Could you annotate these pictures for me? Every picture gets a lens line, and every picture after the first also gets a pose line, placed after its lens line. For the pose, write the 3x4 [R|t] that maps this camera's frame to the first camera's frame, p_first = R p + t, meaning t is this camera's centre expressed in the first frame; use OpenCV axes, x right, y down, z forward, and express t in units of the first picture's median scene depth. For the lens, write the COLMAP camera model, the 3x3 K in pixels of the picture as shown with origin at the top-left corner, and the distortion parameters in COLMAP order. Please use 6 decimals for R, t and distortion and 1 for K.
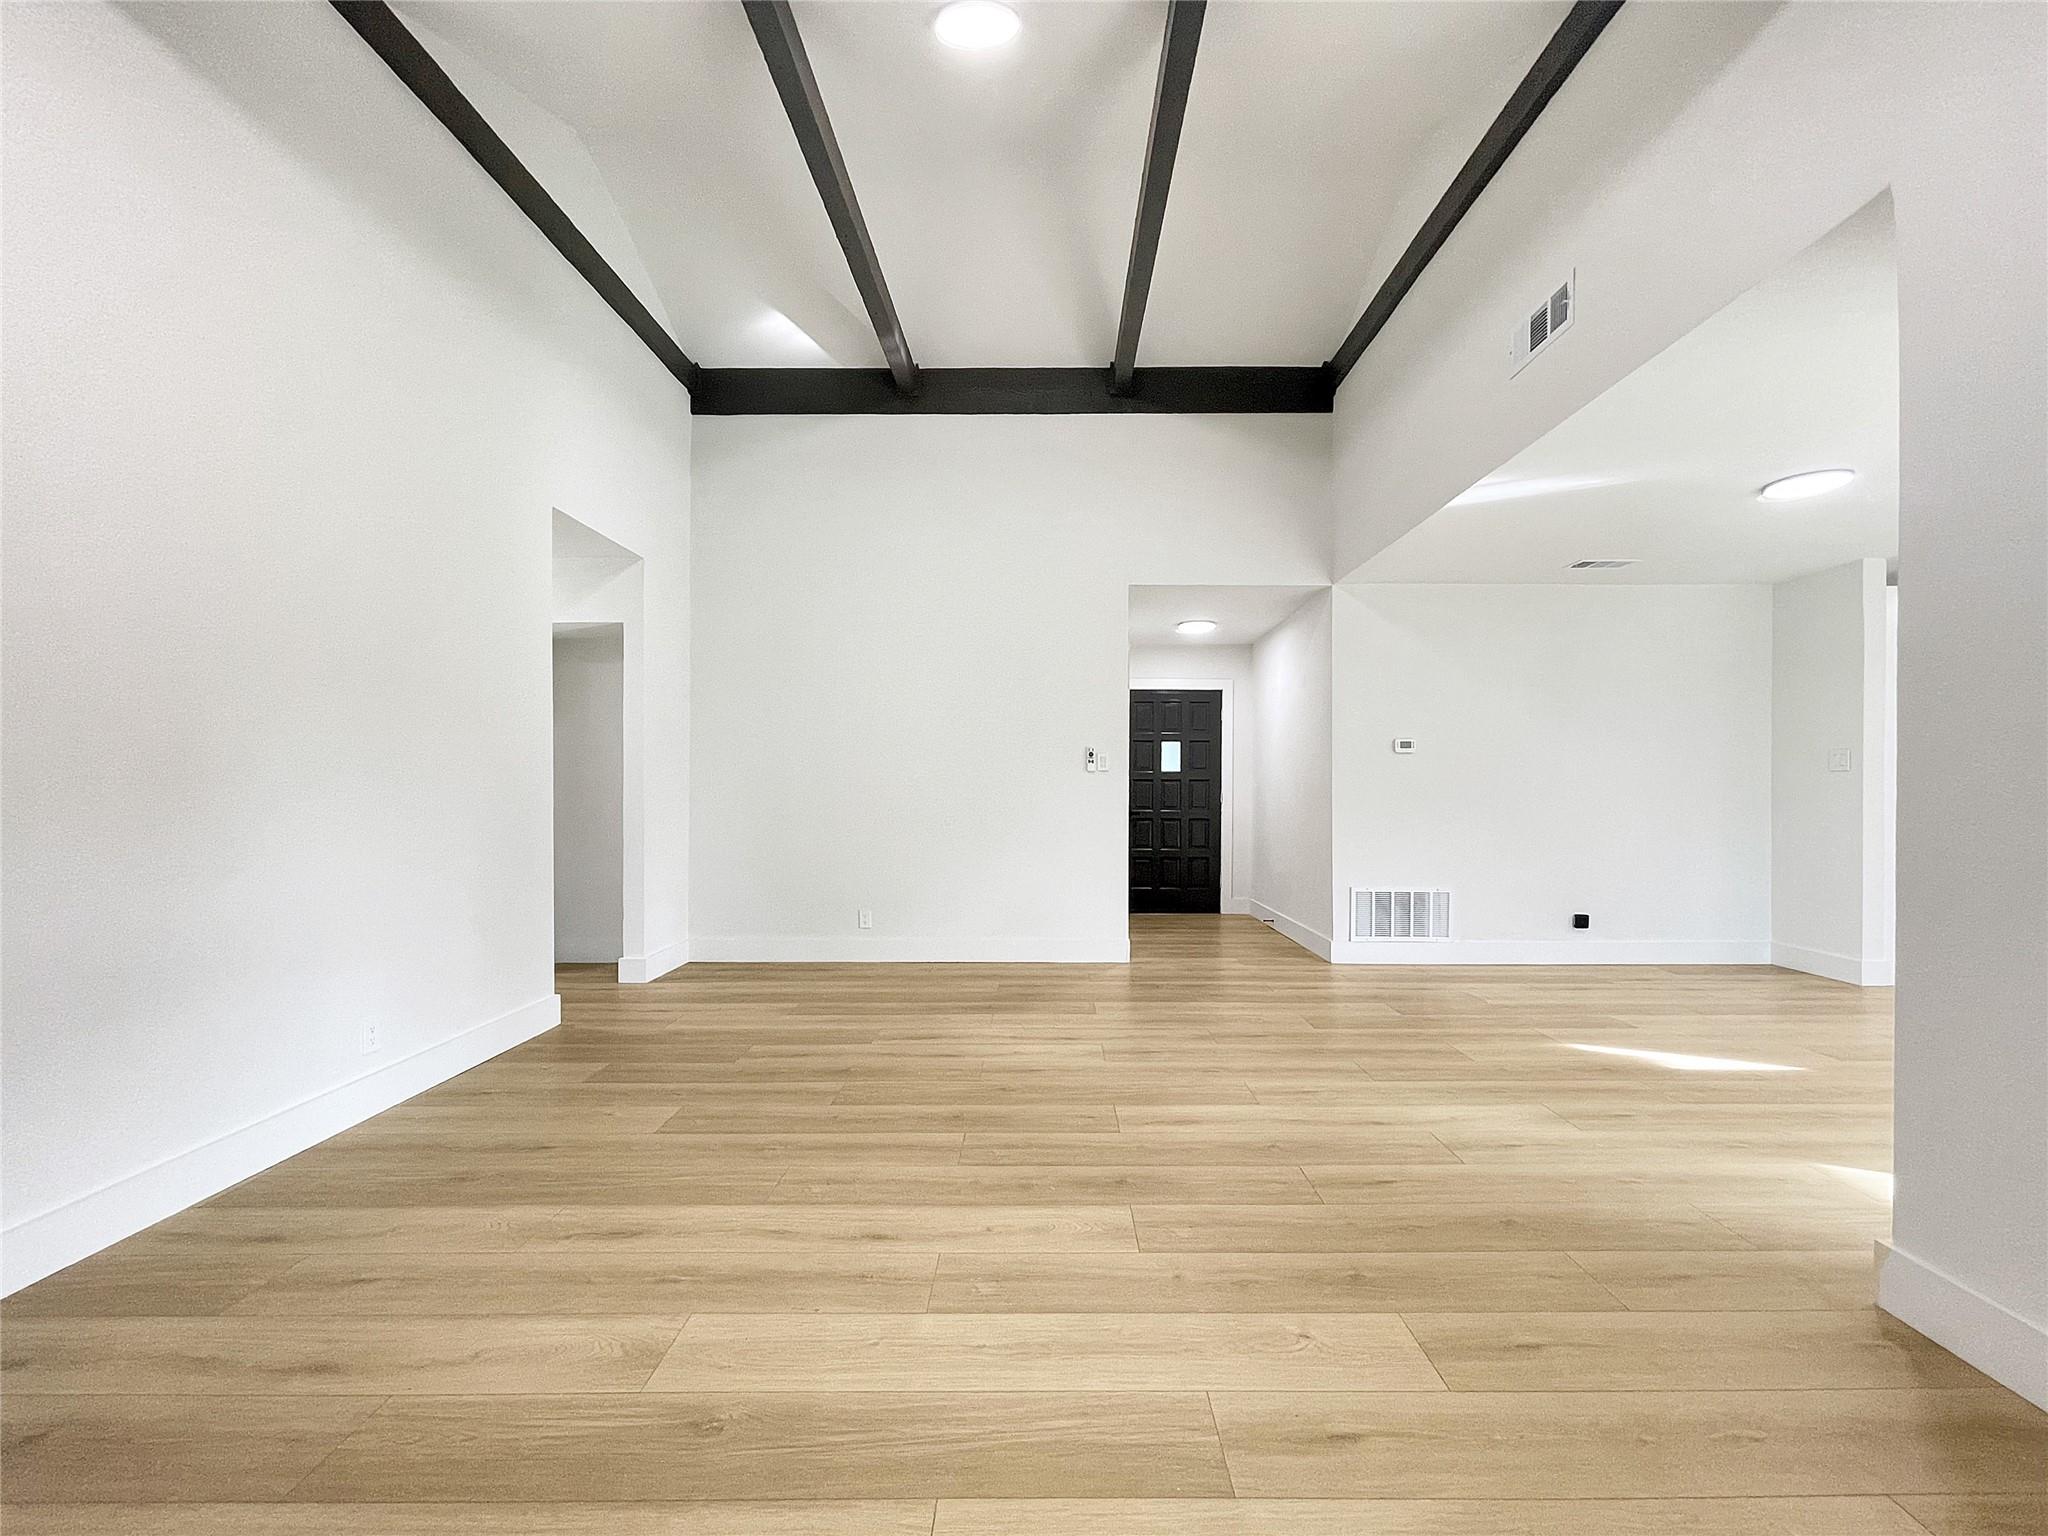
lens RADIAL K [[859.8, 0, 1051.1], [0, 859.8, 796.1], [0, 0, 1]] dist [0.000366, -0.000168]
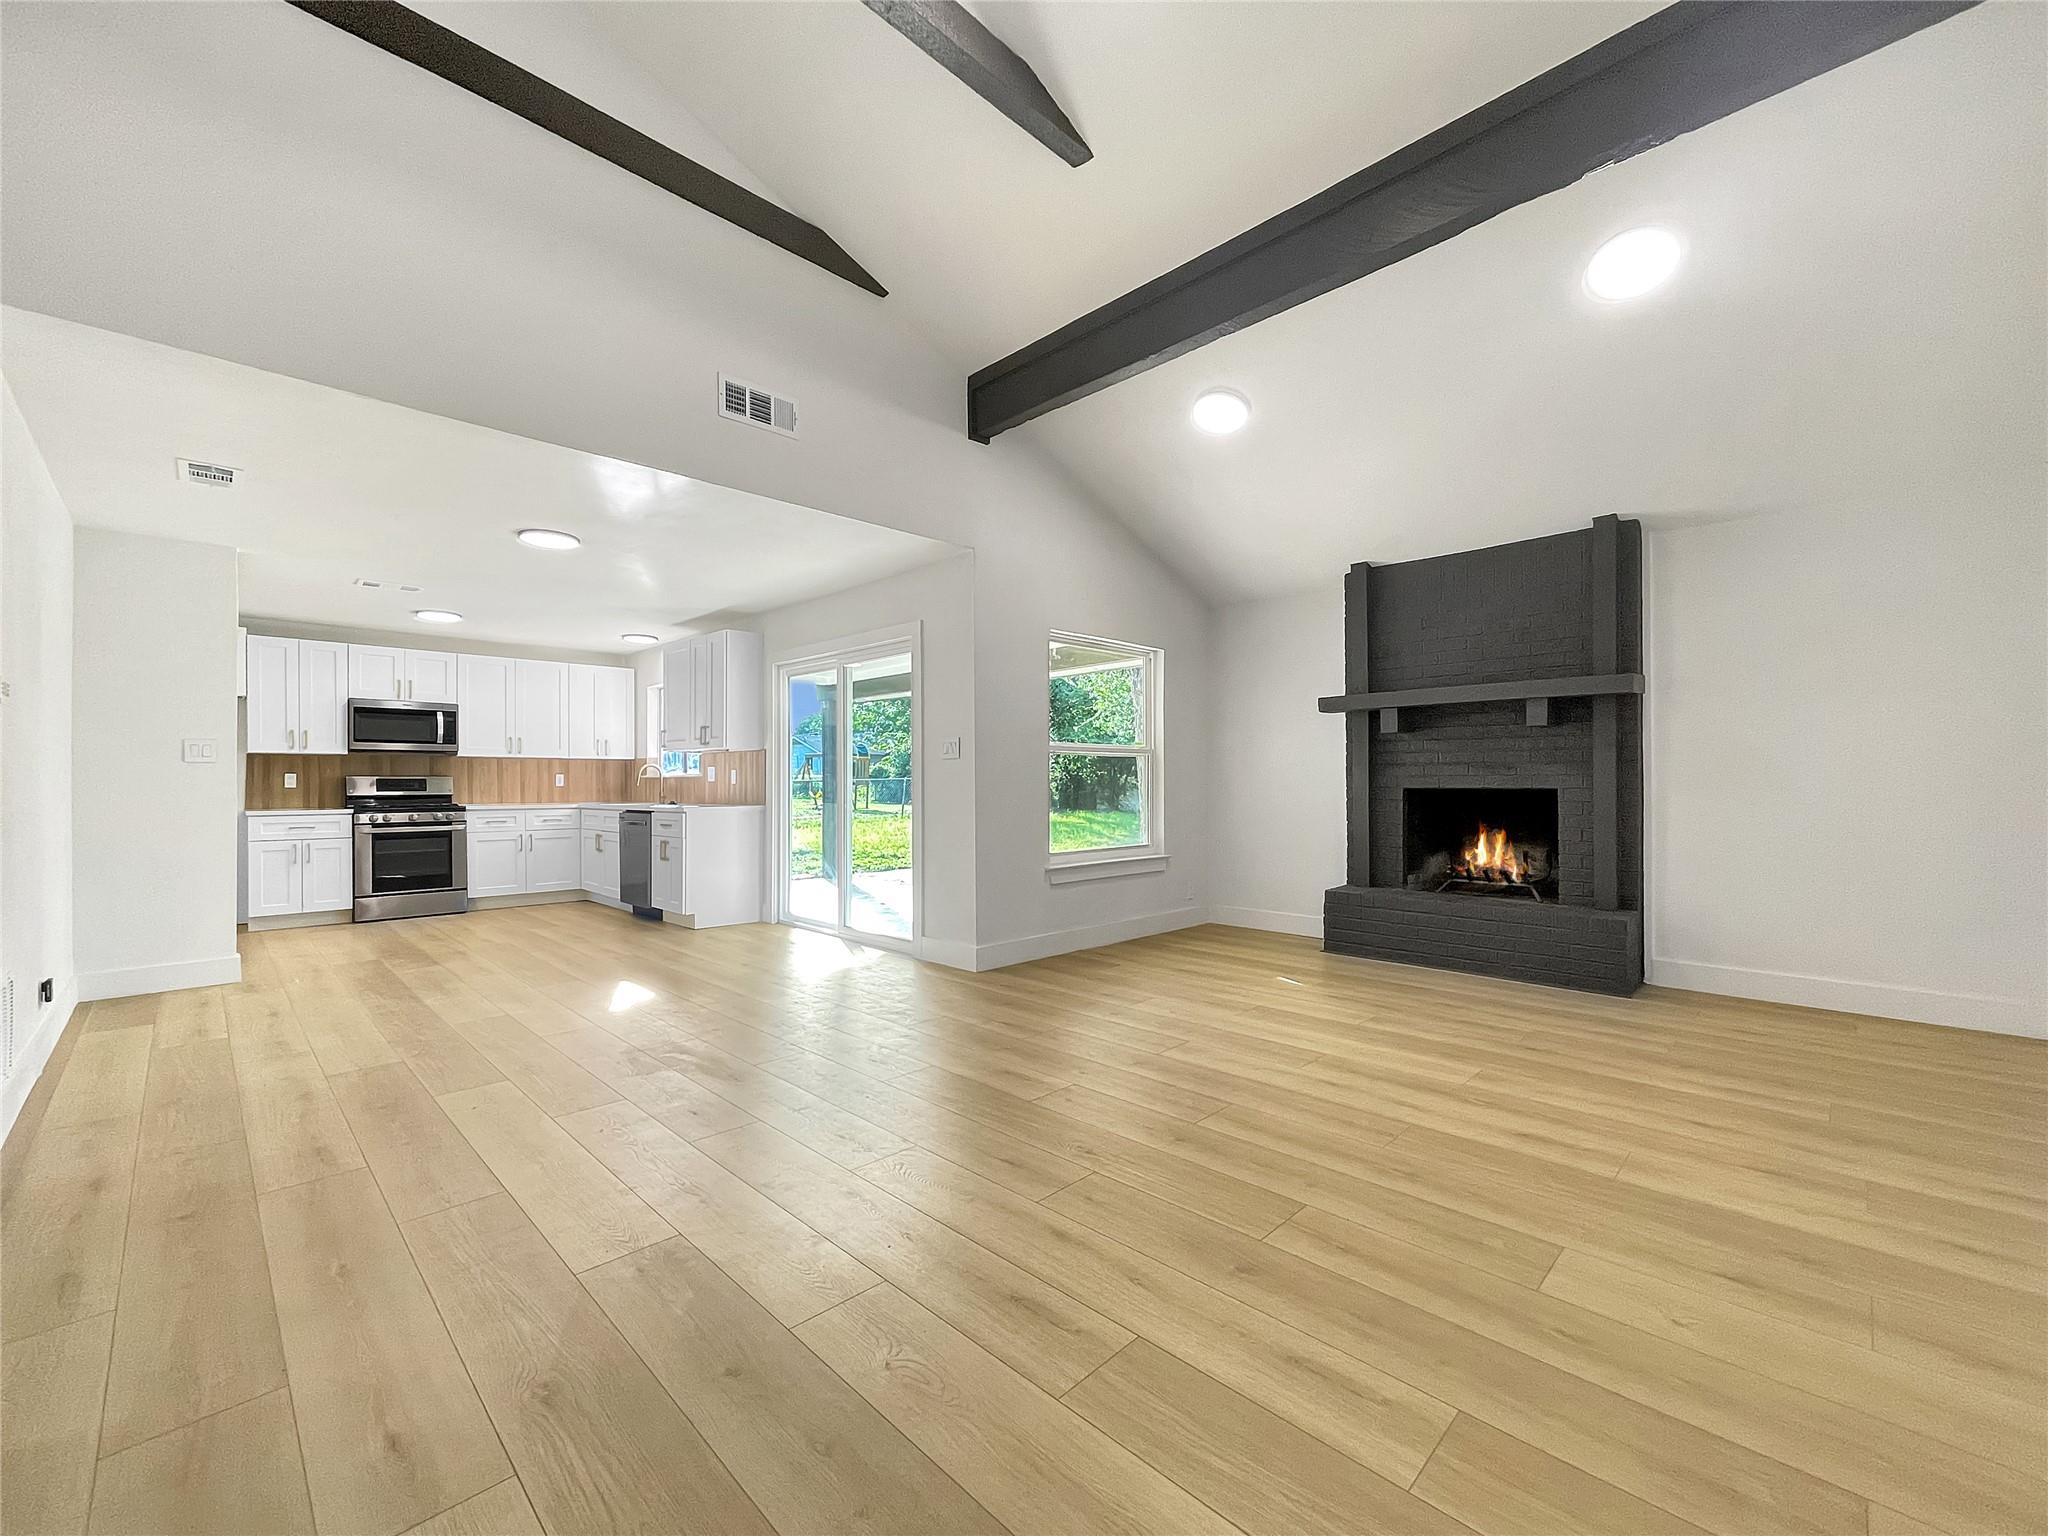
lens RADIAL K [[837.4, 0, 1022.7], [0, 837.4, 777.3], [0, 0, 1]] dist [-0.002530, -0.000221]
pose [[-0.705893, 0.008041, 0.708273, -0.469196], [0.012773, 0.999917, 0.001378, -0.003883], [-0.708204, 0.010020, -0.705937, 1.326984]]
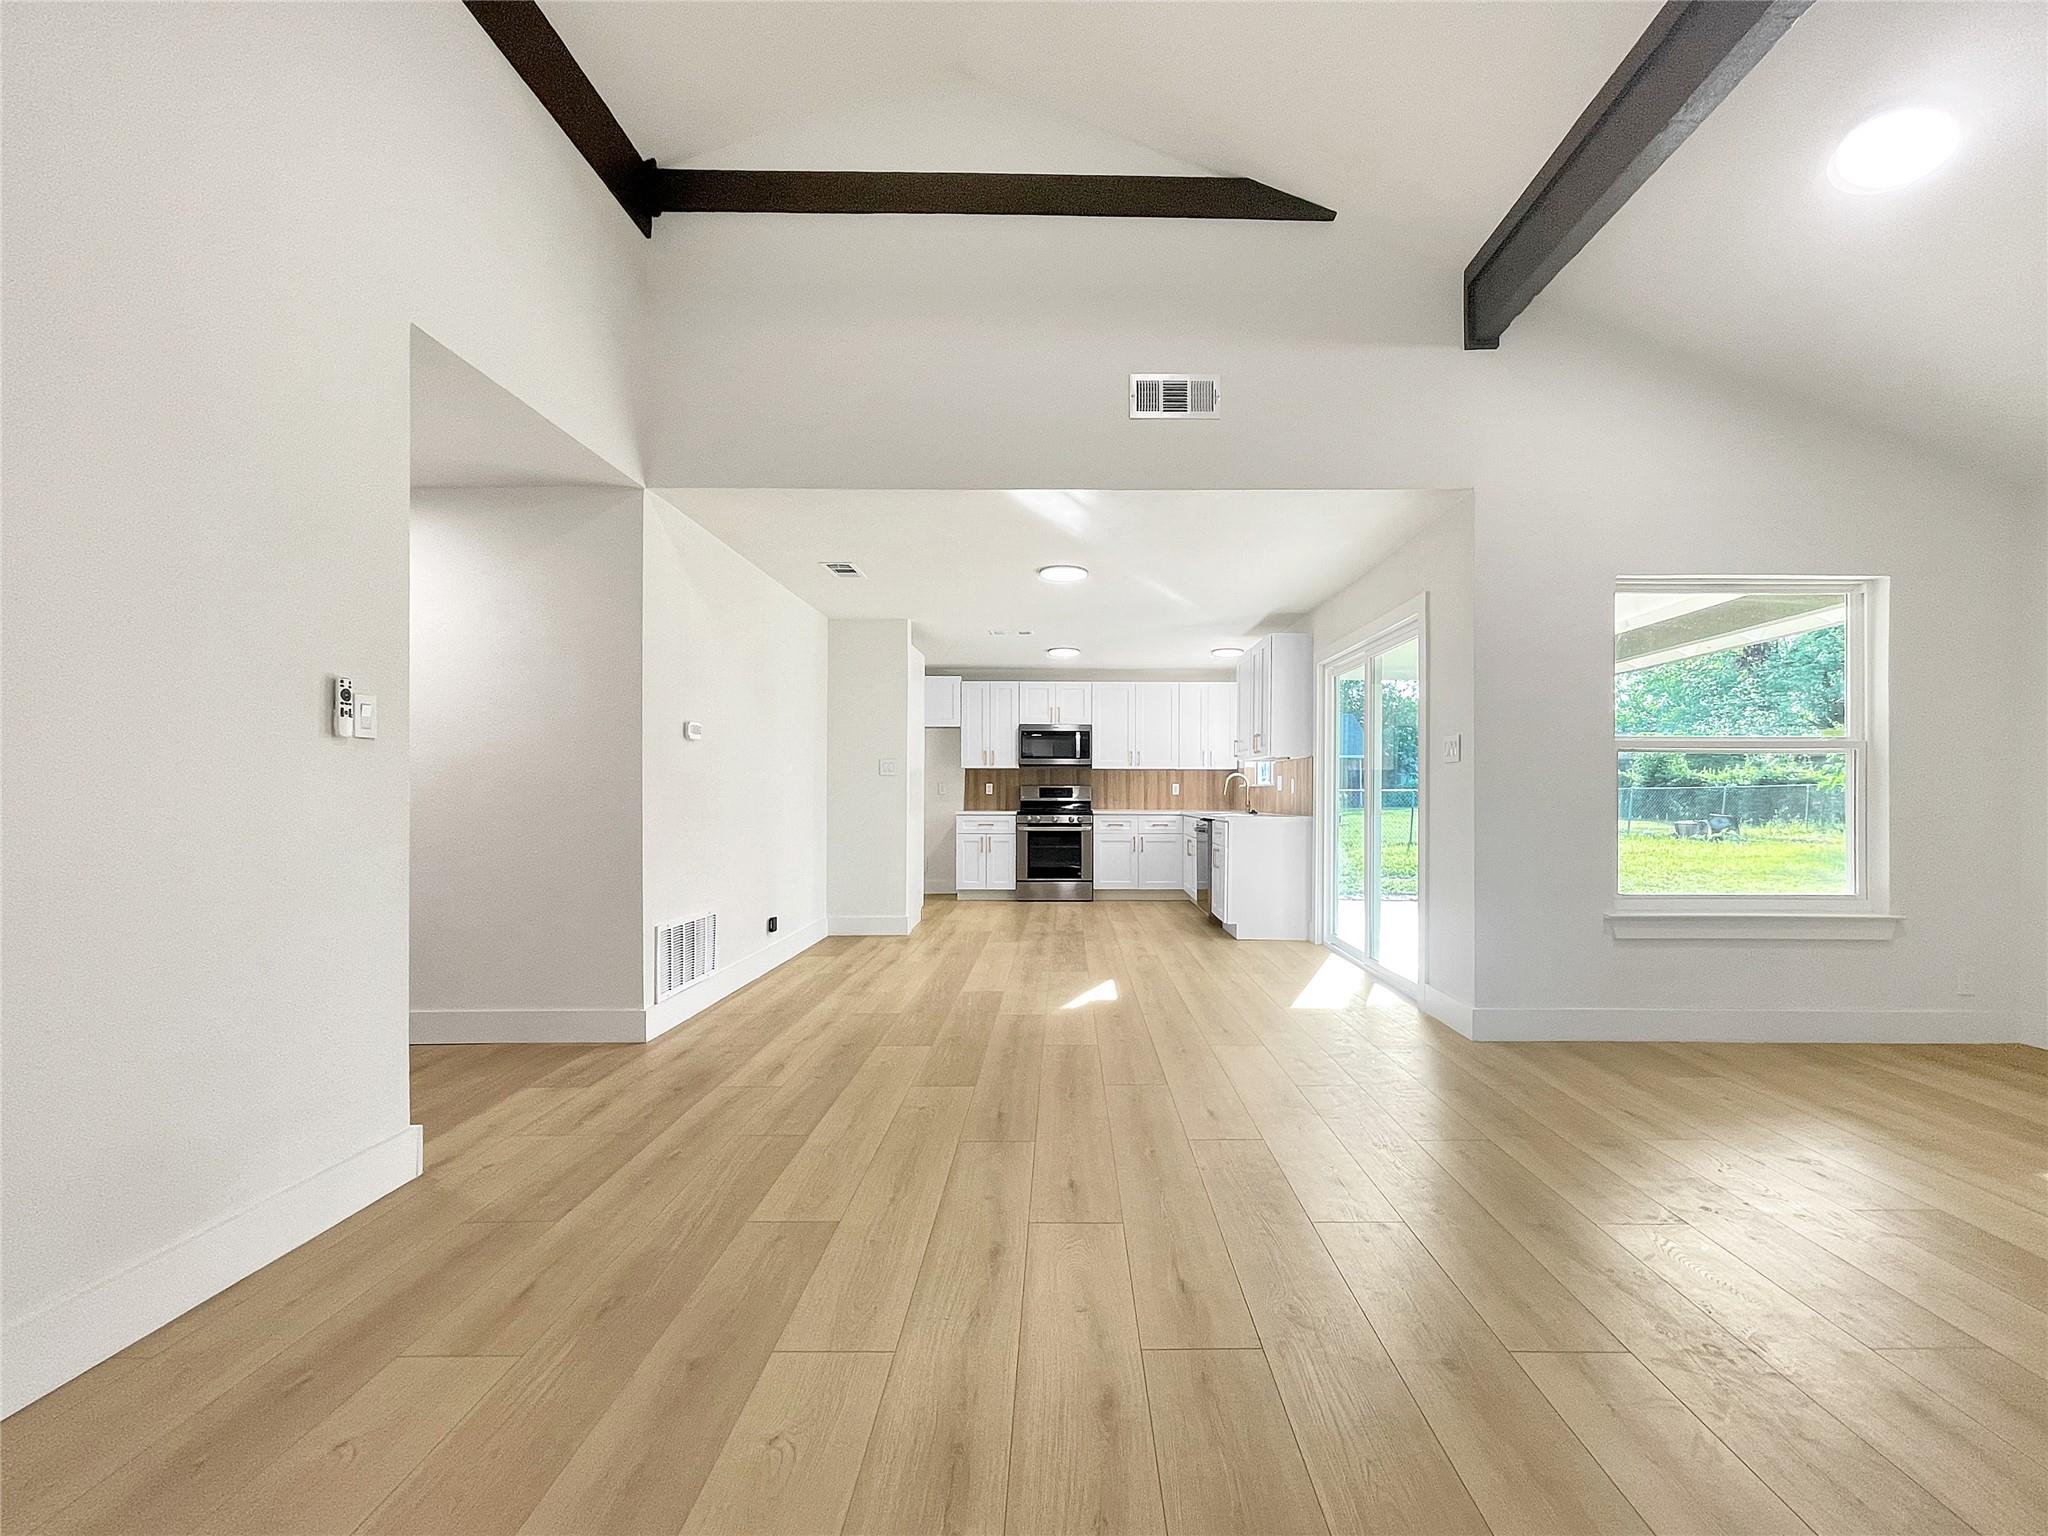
lens RADIAL K [[852.2, 0, 1075.2], [0, 852.2, 789.9], [0, 0, 1]] dist [-0.000676, -0.000060]
pose [[-0.011080, 0.003911, 0.999931, -0.507603], [0.009325, 0.999949, -0.003808, 0.000399], [-0.999895, 0.009282, -0.011116, 0.958807]]
